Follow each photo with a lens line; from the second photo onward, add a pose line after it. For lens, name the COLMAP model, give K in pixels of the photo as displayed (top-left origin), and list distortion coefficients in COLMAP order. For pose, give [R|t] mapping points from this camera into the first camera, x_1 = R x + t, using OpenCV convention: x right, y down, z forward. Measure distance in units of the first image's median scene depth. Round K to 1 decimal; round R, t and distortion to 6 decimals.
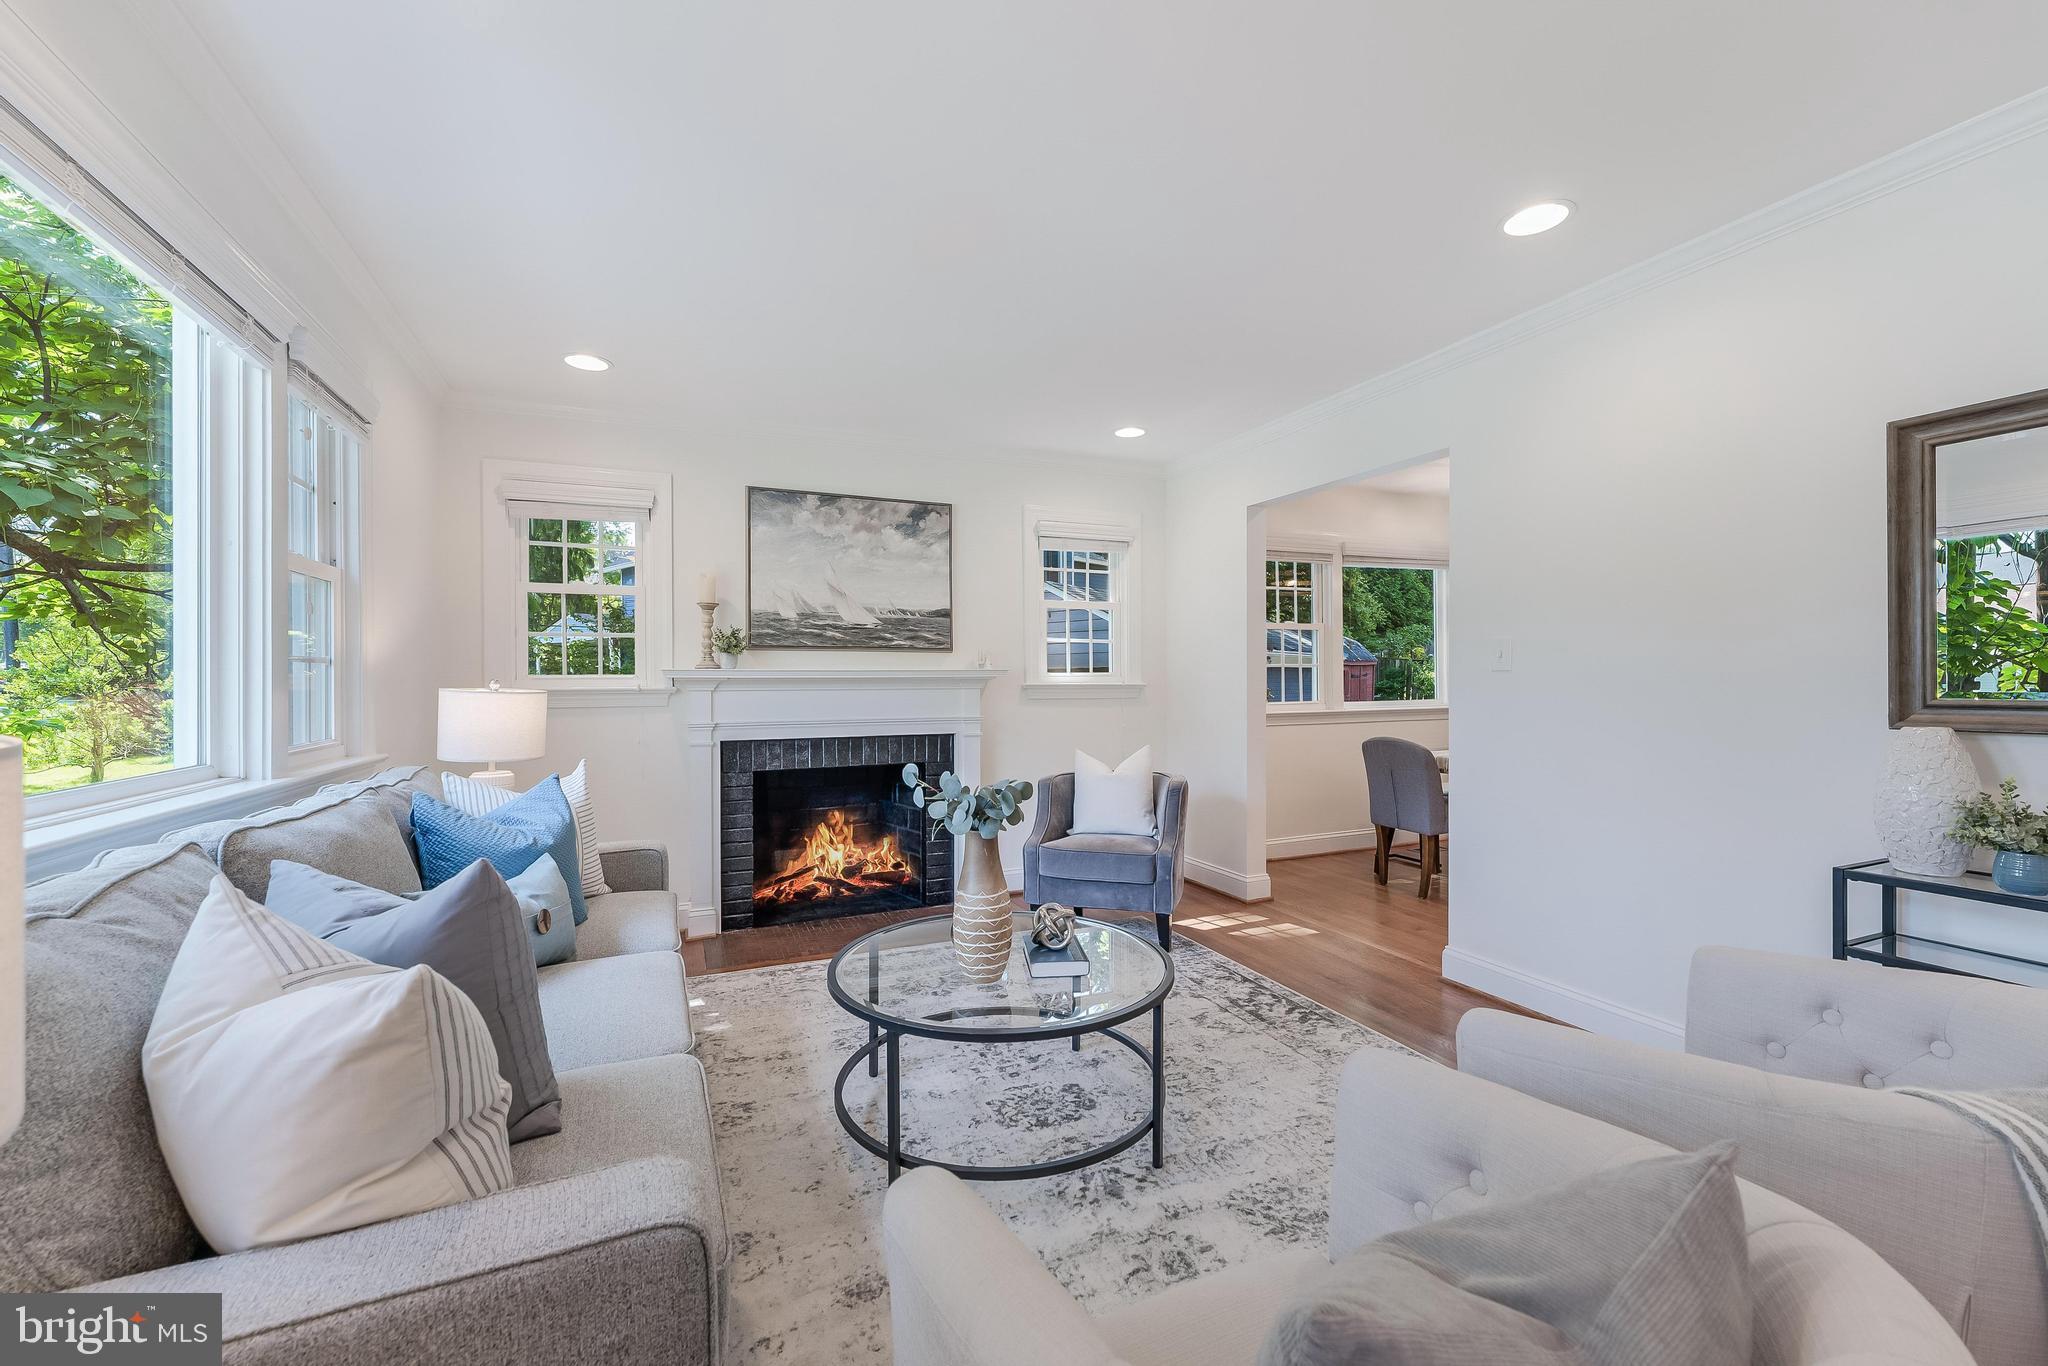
lens RADIAL K [[811.5, 0, 1024.0], [0, 811.5, 683.0], [0, 0, 1]] dist [-0.025572, 0.000277]
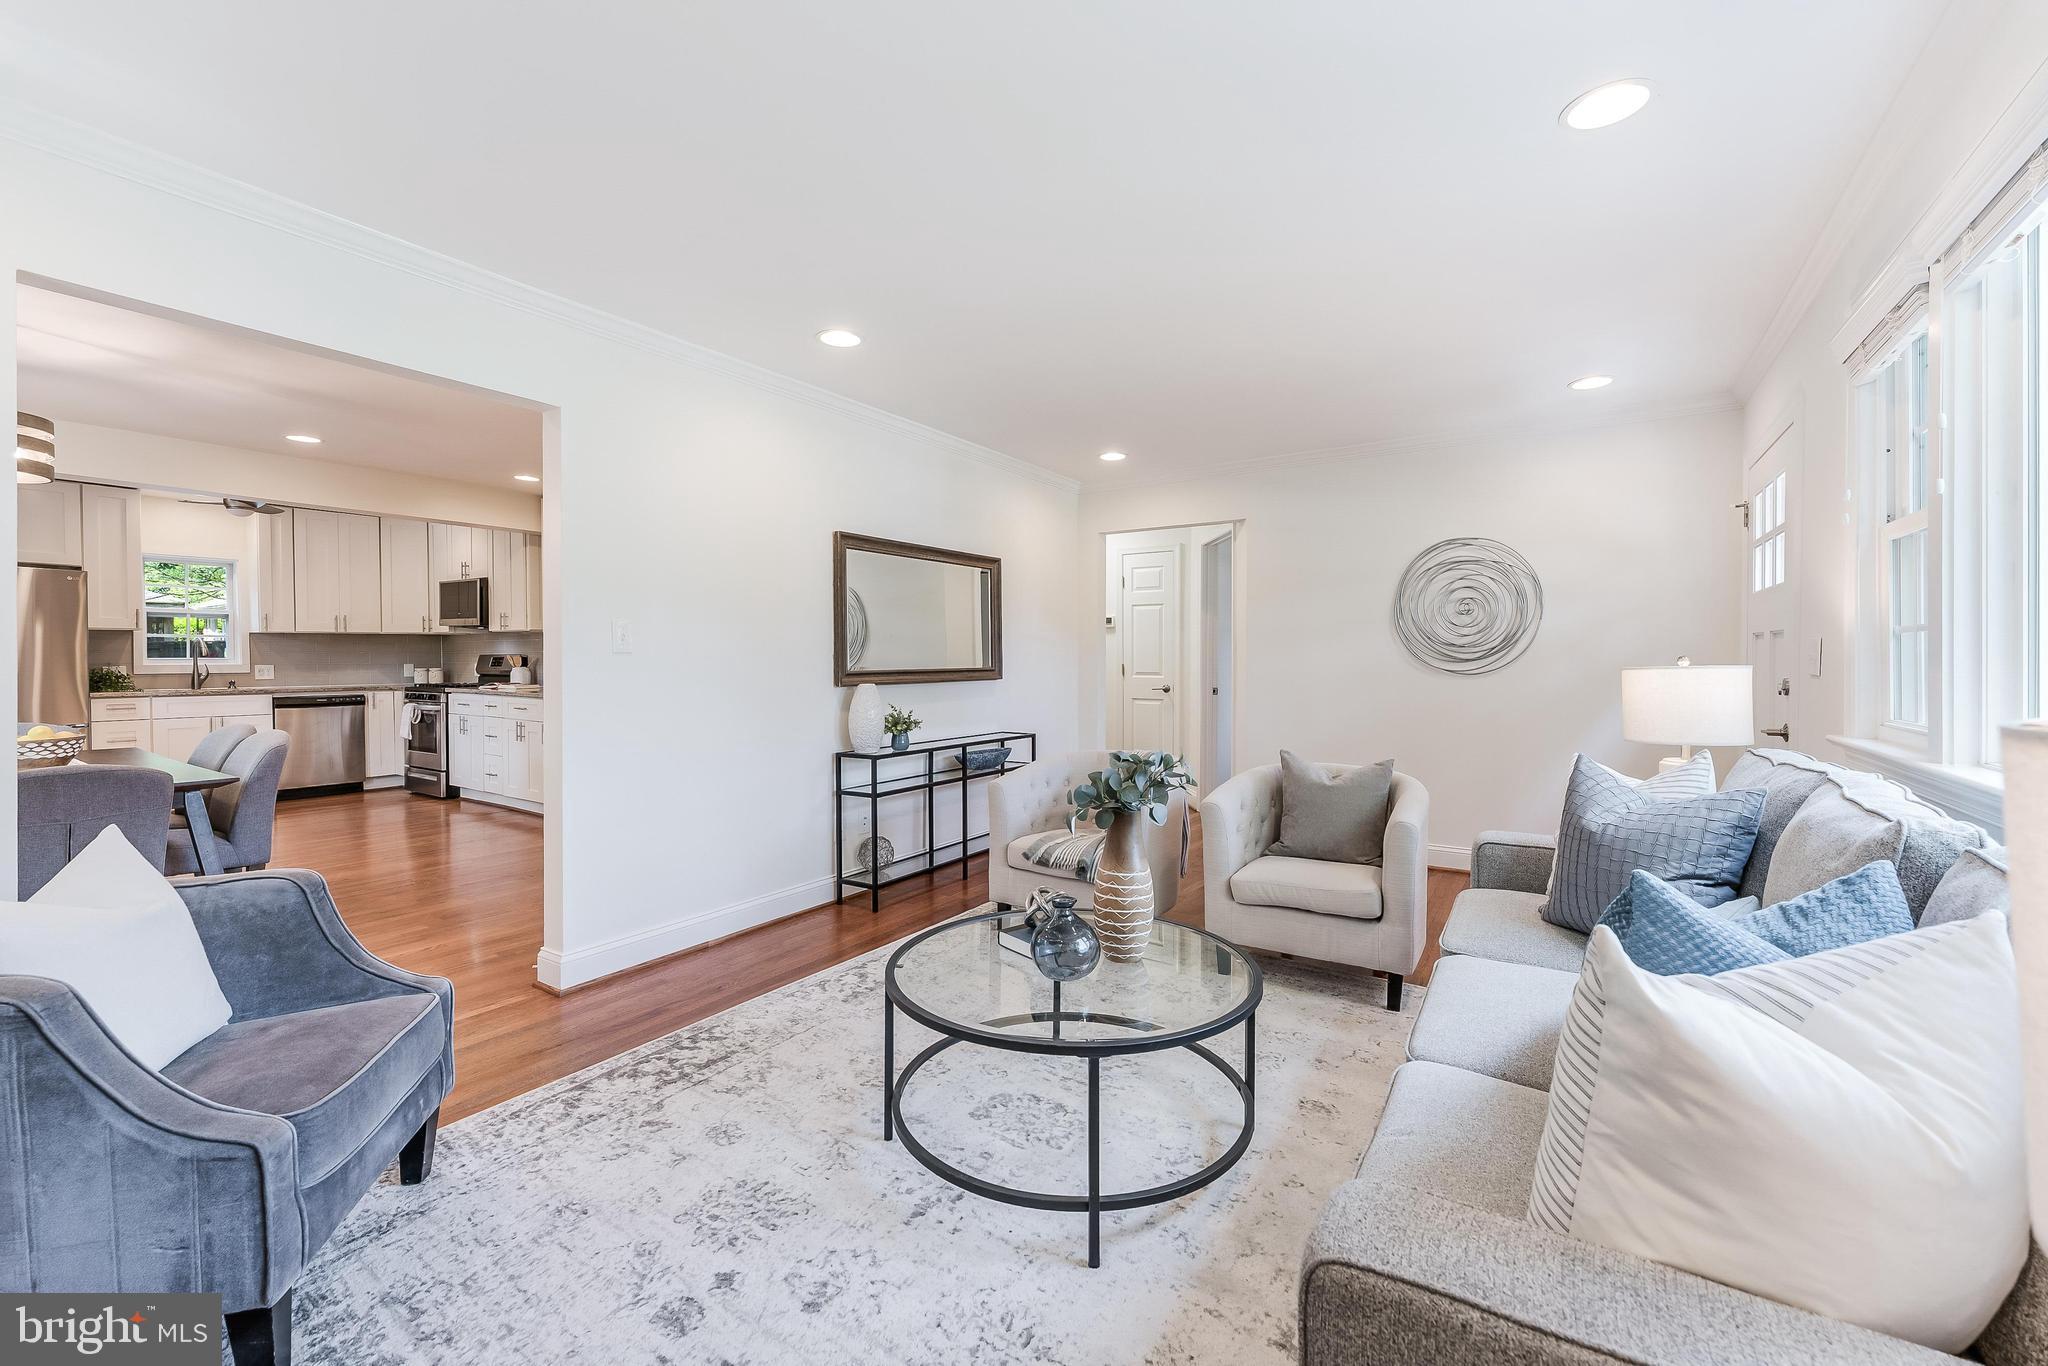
lens RADIAL K [[821.9, 0, 1019.4], [0, 821.9, 659.3], [0, 0, 1]] dist [-0.000216, -0.000173]
pose [[-0.544436, 0.005131, 0.838787, -0.402698], [0.005171, 0.999983, -0.002761, -0.000834], [-0.838787, 0.002834, -0.544453, 0.801795]]
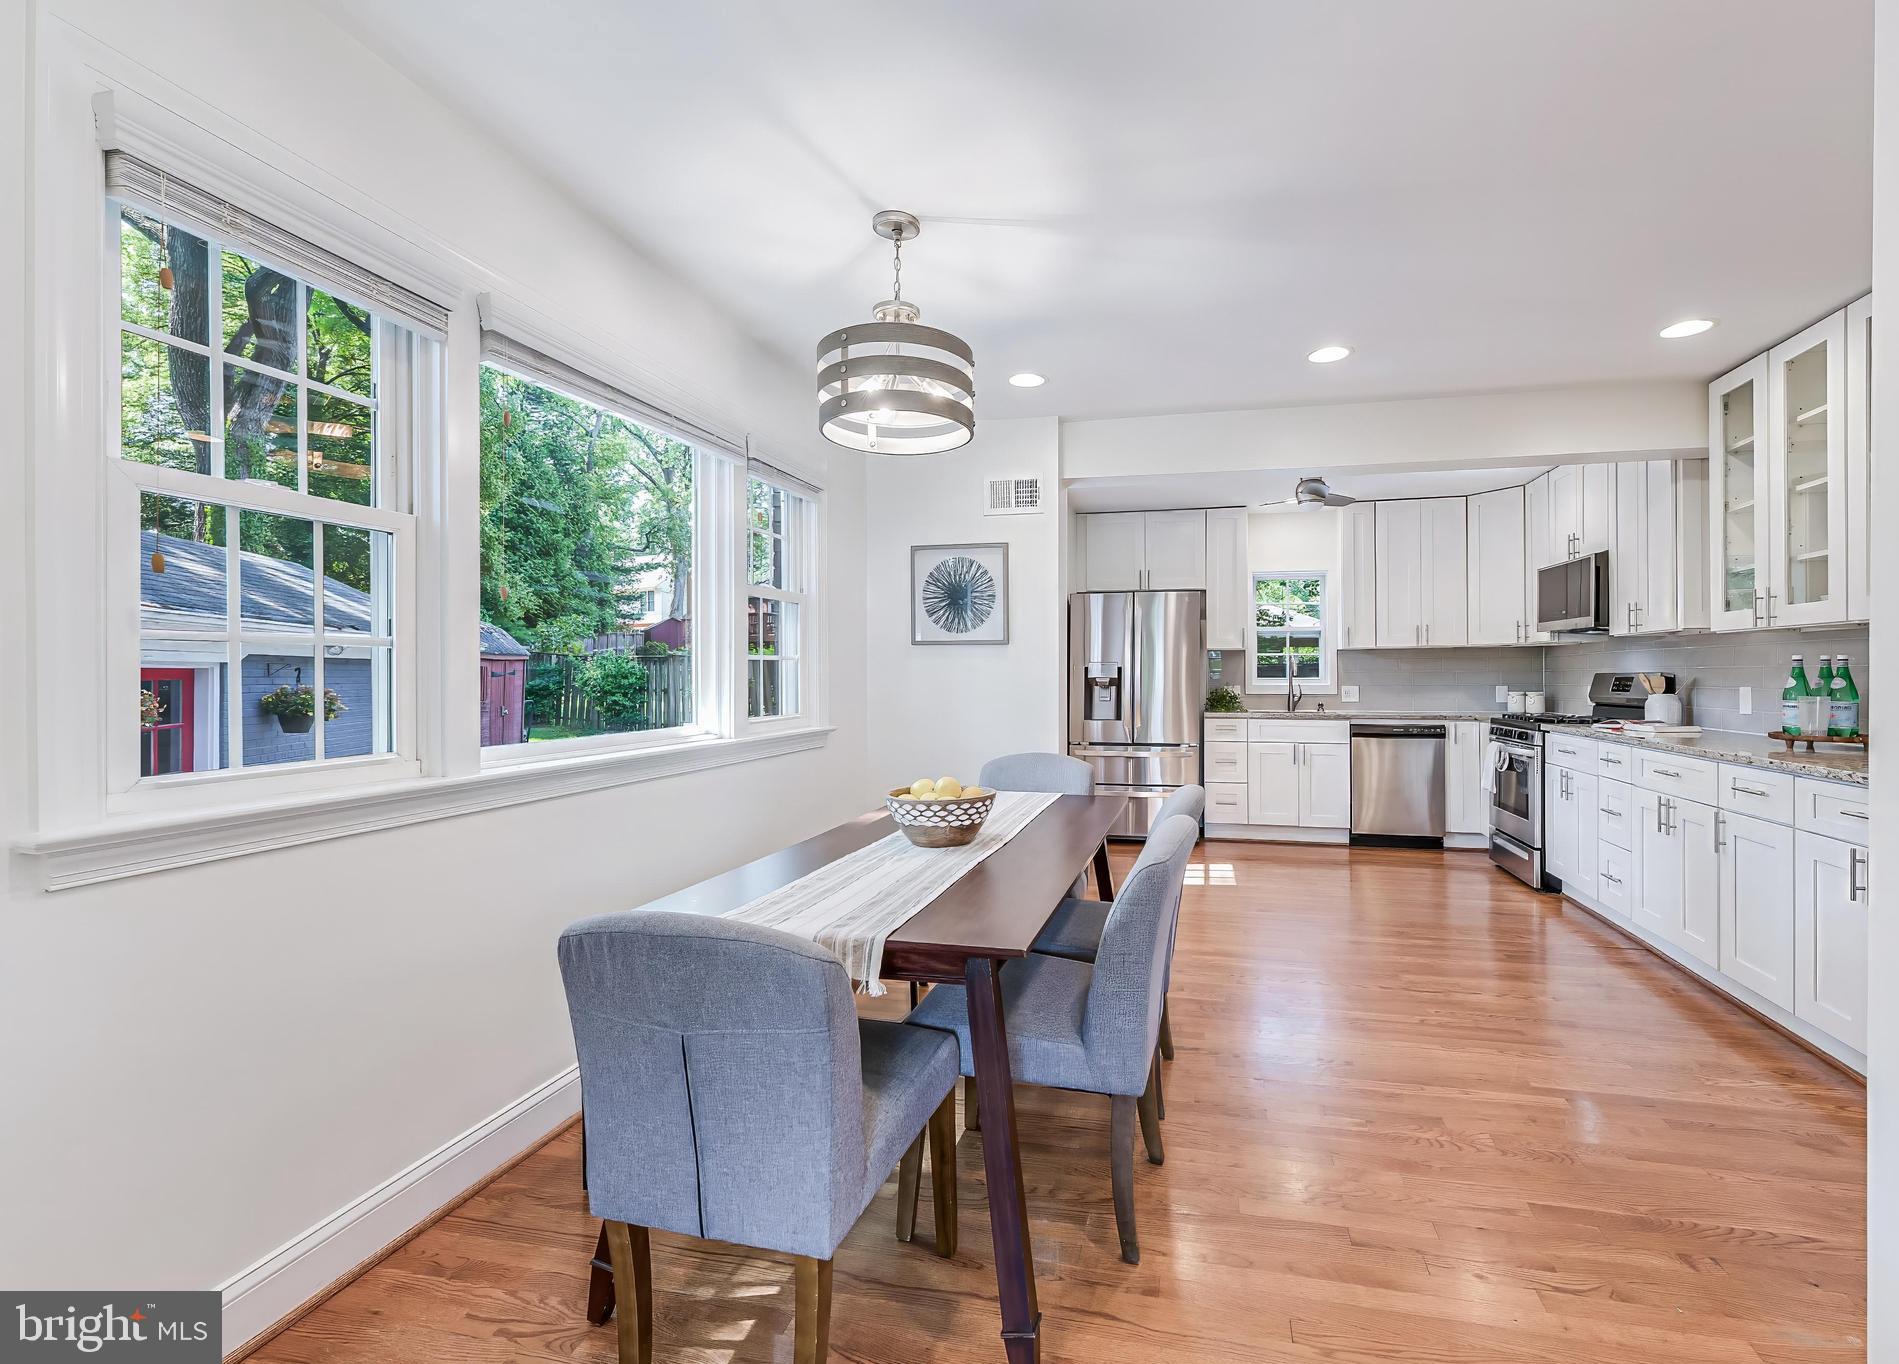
lens RADIAL K [[831.2, 0, 1033.0], [0, 831.2, 685.3], [0, 0, 1]] dist [0.000333, -0.000255]
pose [[0.570368, -0.001538, 0.821388, 0.311842], [-0.001415, 0.999995, 0.002855, -0.007065], [-0.821388, -0.002790, 0.570363, 0.795135]]
